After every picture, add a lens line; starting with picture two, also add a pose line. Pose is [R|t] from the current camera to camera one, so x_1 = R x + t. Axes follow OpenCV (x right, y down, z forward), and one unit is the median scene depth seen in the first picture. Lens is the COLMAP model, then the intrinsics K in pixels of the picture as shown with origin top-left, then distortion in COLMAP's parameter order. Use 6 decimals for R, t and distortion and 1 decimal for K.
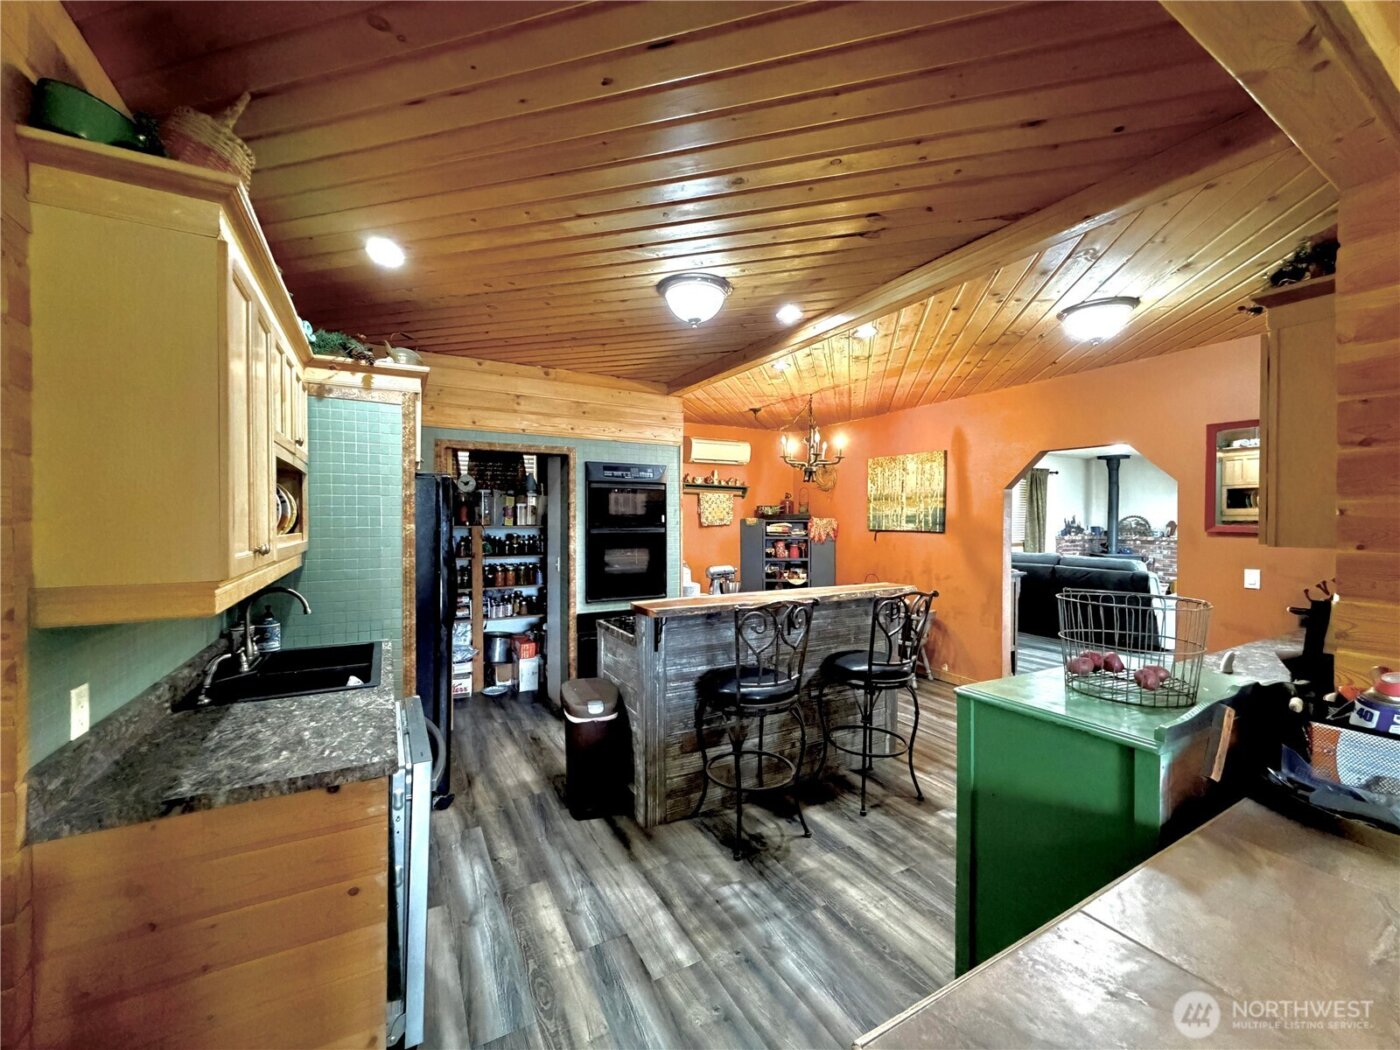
lens RADIAL K [[563.7, 0, 717.2], [0, 563.7, 524.3], [0, 0, 1]] dist [-0.000049, 0.000029]
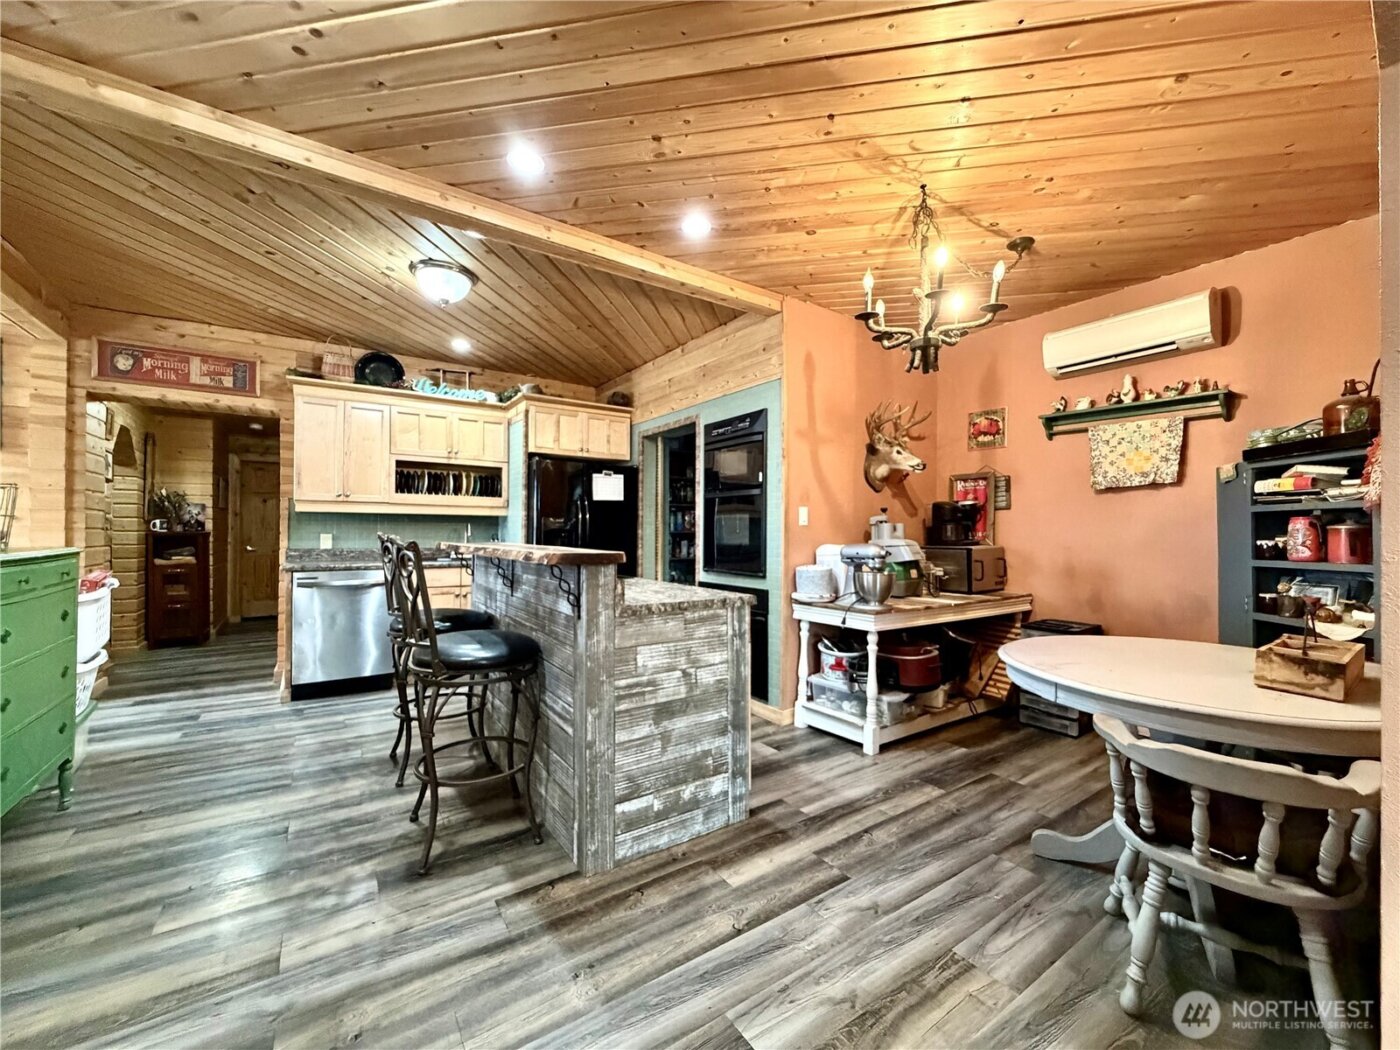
lens RADIAL K [[553.4, 0, 658.5], [0, 553.4, 528.7], [0, 0, 1]] dist [0.000224, 0.000014]
pose [[0.037393, -0.008289, -0.999266, 0.464864], [-0.018943, 0.999780, -0.009002, 0.050226], [0.999121, 0.019266, 0.037228, 0.579673]]
